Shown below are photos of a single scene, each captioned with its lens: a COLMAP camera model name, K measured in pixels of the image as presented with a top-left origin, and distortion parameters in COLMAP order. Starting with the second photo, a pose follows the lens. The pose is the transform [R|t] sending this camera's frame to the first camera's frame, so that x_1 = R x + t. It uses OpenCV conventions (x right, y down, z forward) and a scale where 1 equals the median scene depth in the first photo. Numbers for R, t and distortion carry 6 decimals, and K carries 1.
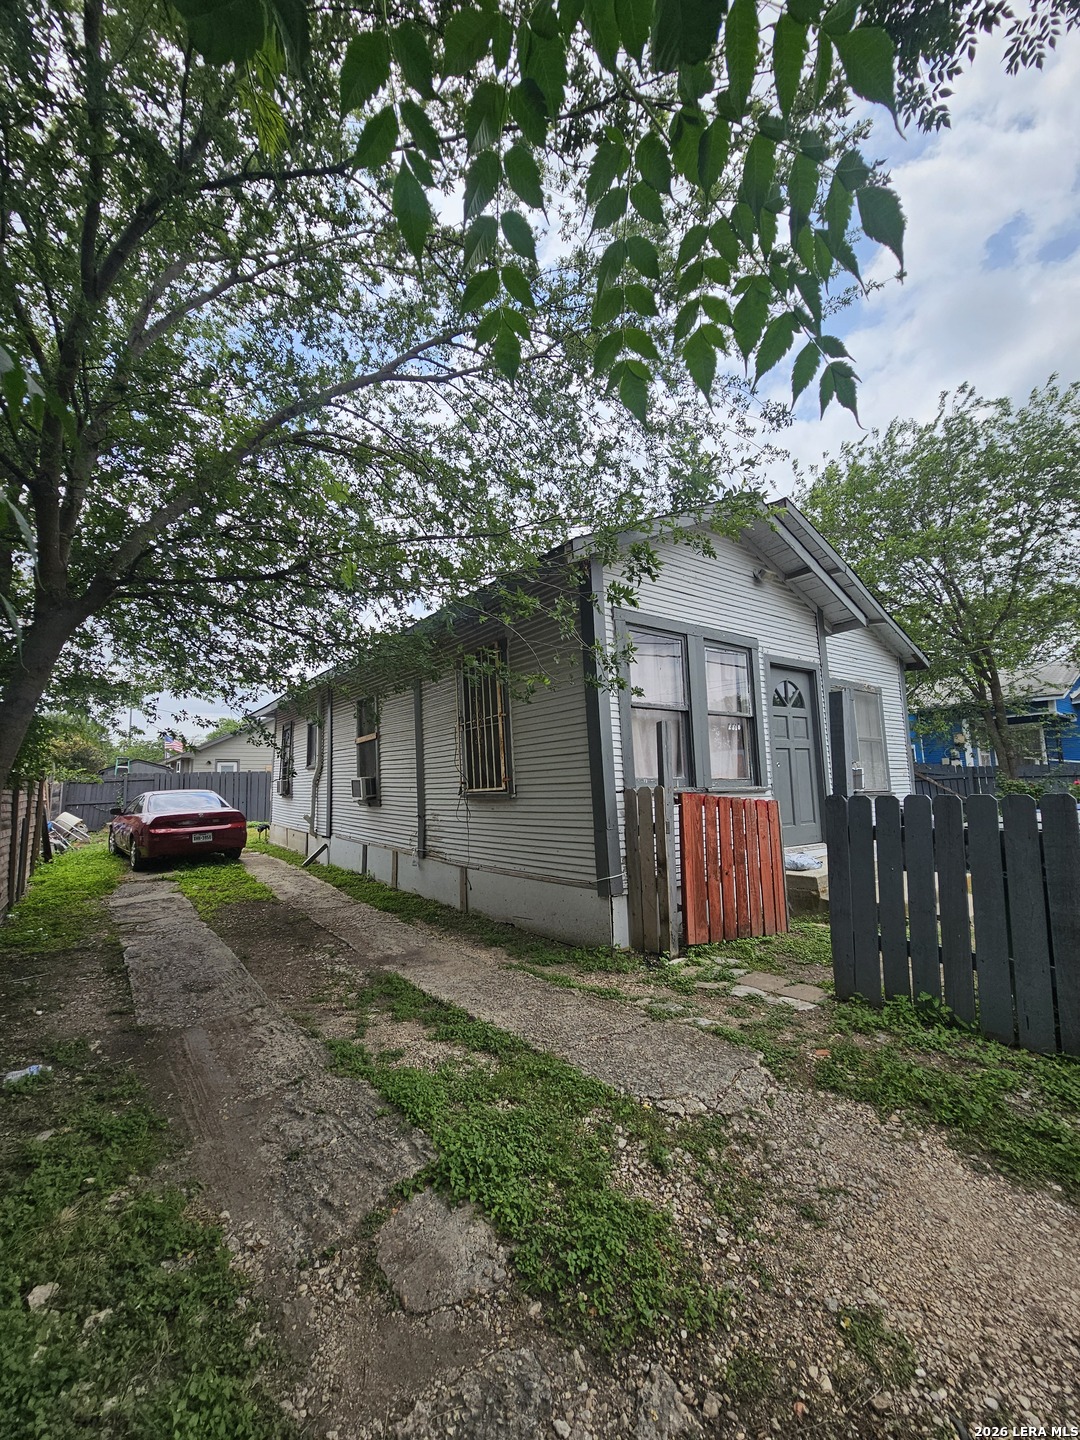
lens RADIAL K [[576.6, 0, 538.9], [0, 576.6, 722.2], [0, 0, 1]] dist [-0.000982, -0.000751]
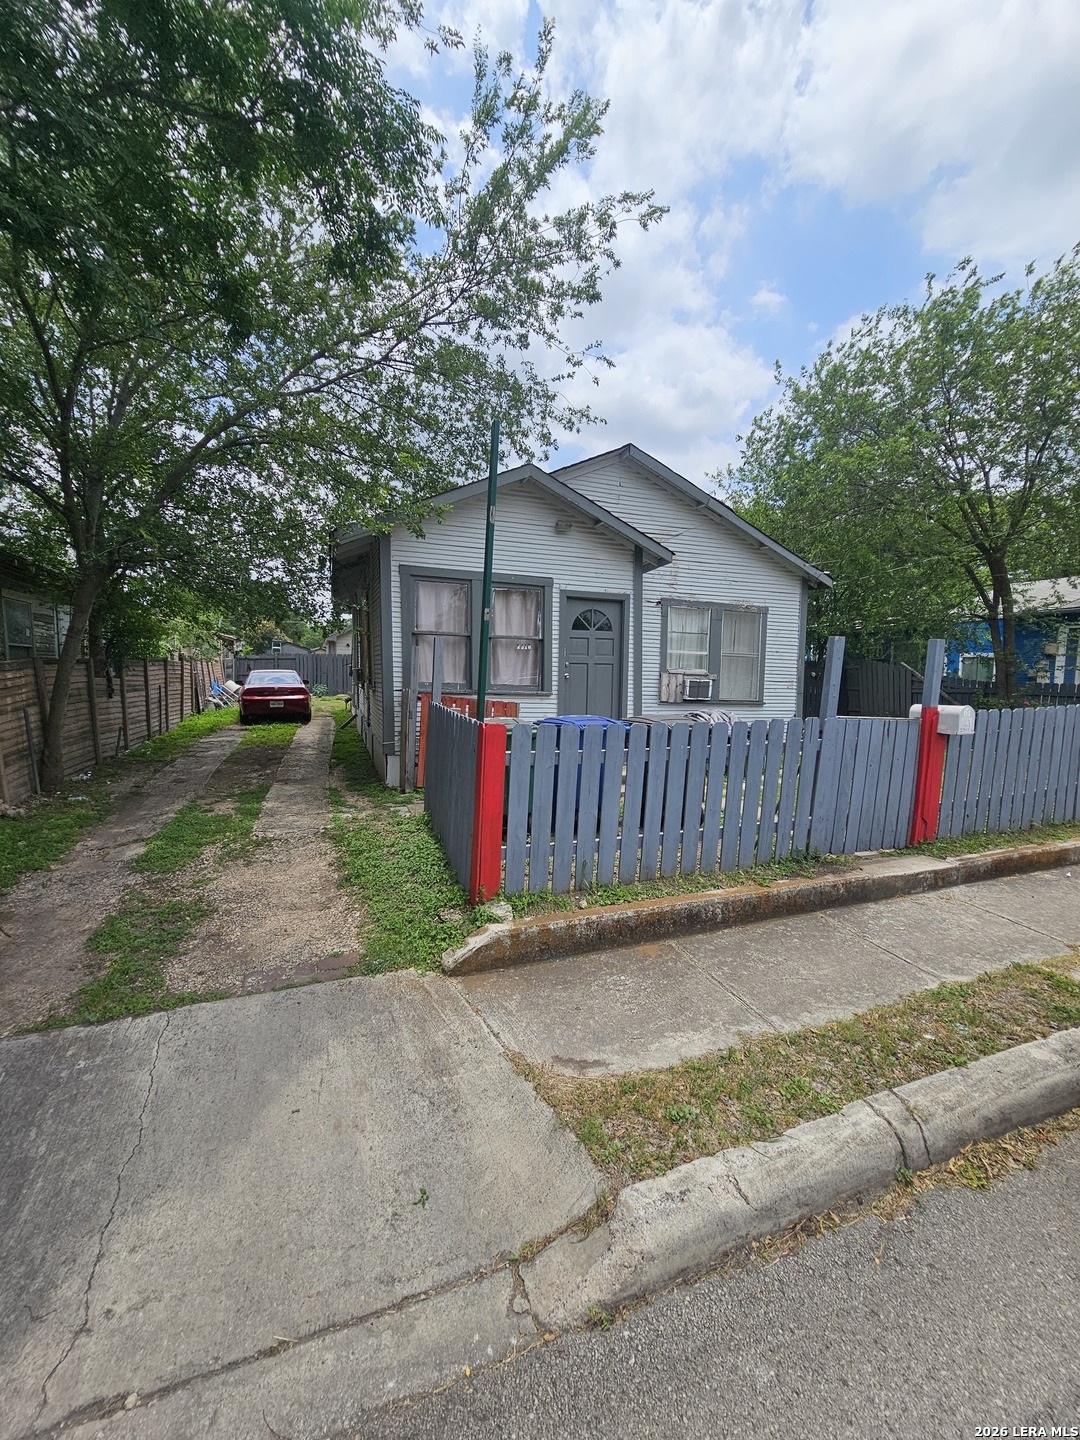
lens RADIAL K [[576.6, 0, 538.9], [0, 576.6, 722.2], [0, 0, 1]] dist [-0.000982, -0.000751]
pose [[0.956087, 0.072012, -0.284100, 0.888090], [-0.014554, 0.979814, 0.199380, -0.101474], [0.292723, -0.186490, 0.937835, -0.328241]]
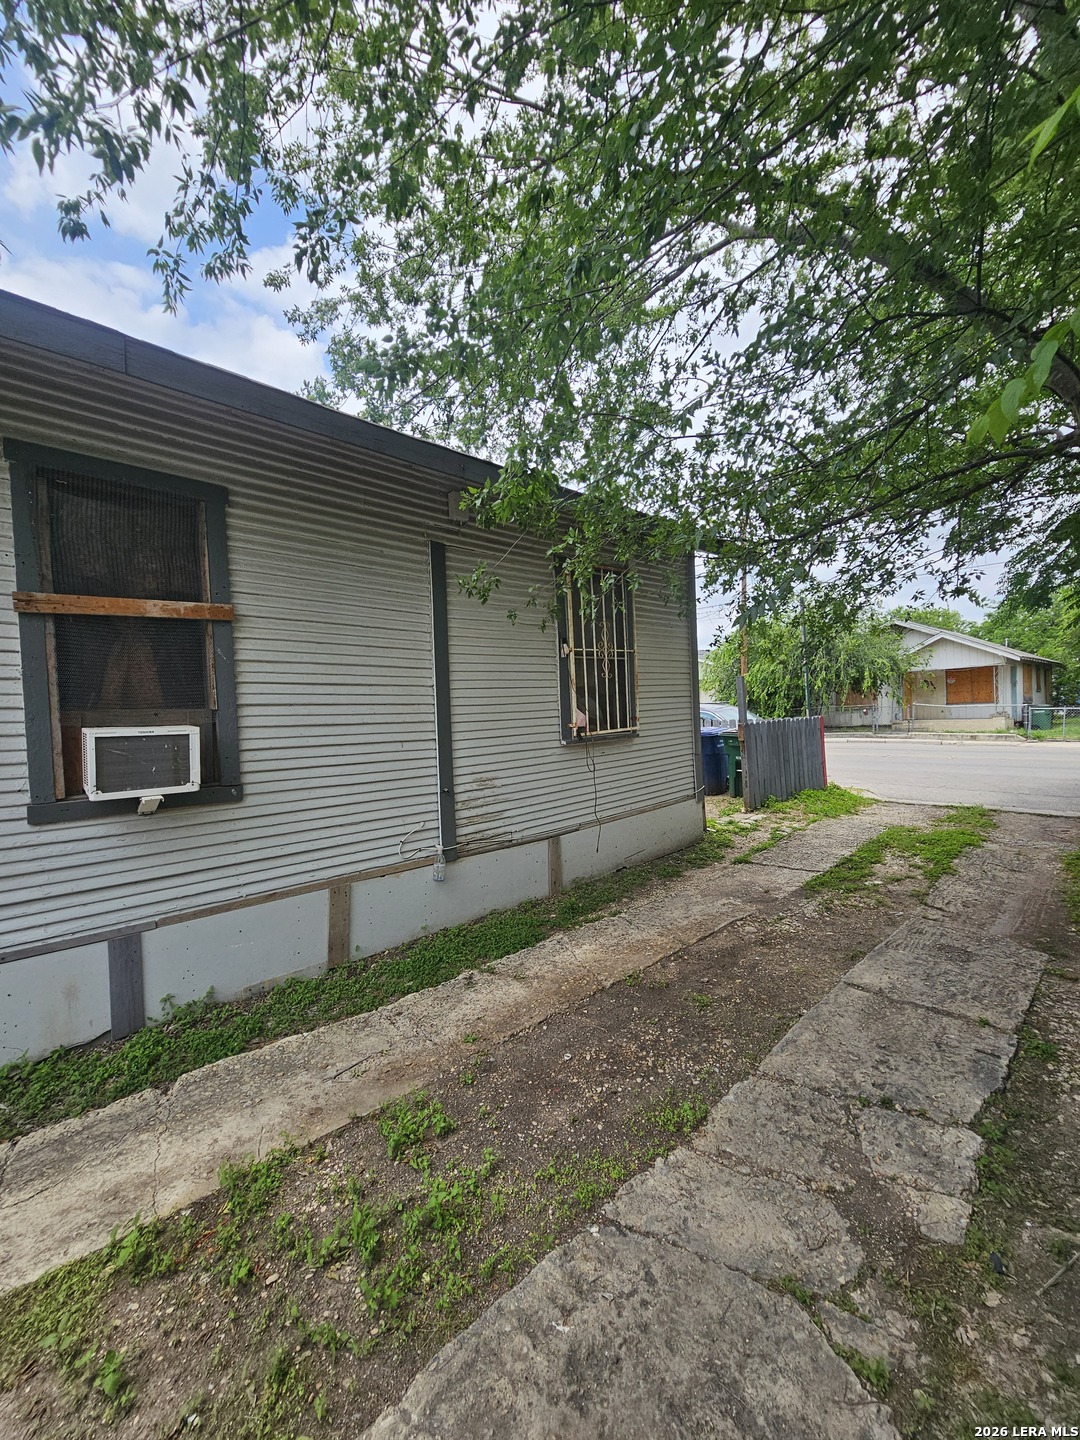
lens RADIAL K [[576.6, 0, 538.9], [0, 576.6, 722.2], [0, 0, 1]] dist [-0.000982, -0.000751]
pose [[-0.102651, 0.018457, 0.994546, -1.099098], [-0.053168, 0.998297, -0.024015, 0.149966], [-0.993295, -0.055344, -0.101495, 1.374259]]
